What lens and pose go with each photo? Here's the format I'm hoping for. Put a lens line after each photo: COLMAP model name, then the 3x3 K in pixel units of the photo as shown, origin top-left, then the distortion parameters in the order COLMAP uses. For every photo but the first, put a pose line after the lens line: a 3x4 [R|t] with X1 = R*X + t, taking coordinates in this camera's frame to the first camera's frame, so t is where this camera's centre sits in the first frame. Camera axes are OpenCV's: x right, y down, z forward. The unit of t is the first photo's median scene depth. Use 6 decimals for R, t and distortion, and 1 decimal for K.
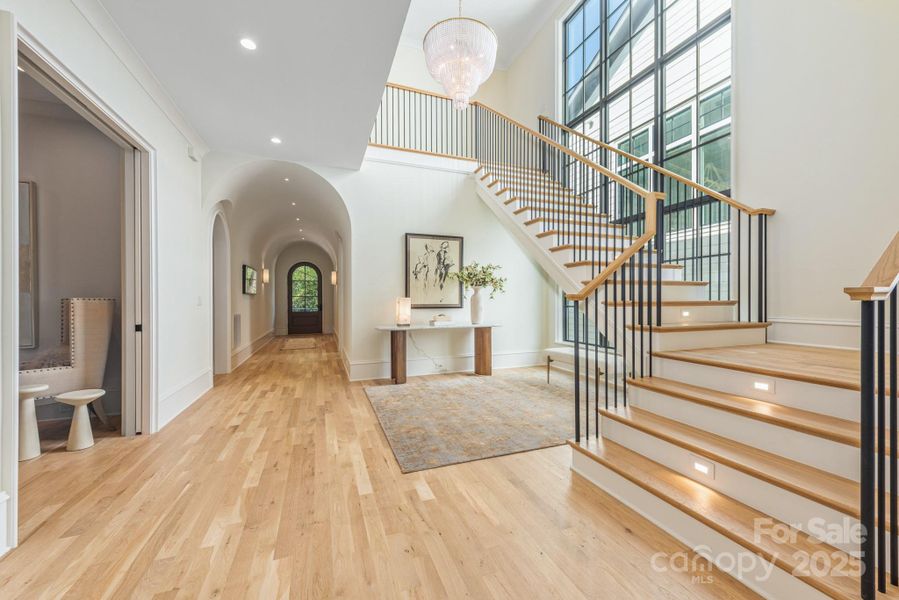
lens RADIAL K [[352.8, 0, 450.4], [0, 352.8, 301.5], [0, 0, 1]] dist [0.005302, -0.000256]
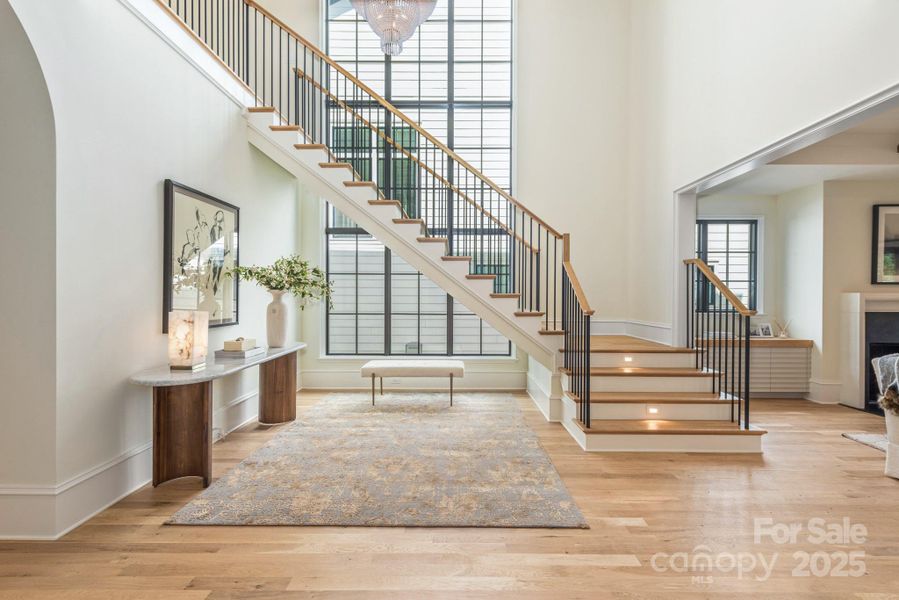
lens RADIAL K [[396.5, 0, 450.7], [0, 396.5, 298.8], [0, 0, 1]] dist [0.001702, 0.000128]
pose [[0.348219, -0.005779, 0.937395, -0.610258], [0.000733, 0.999982, 0.005893, -0.036822], [-0.937413, -0.001365, 0.348217, 0.526943]]
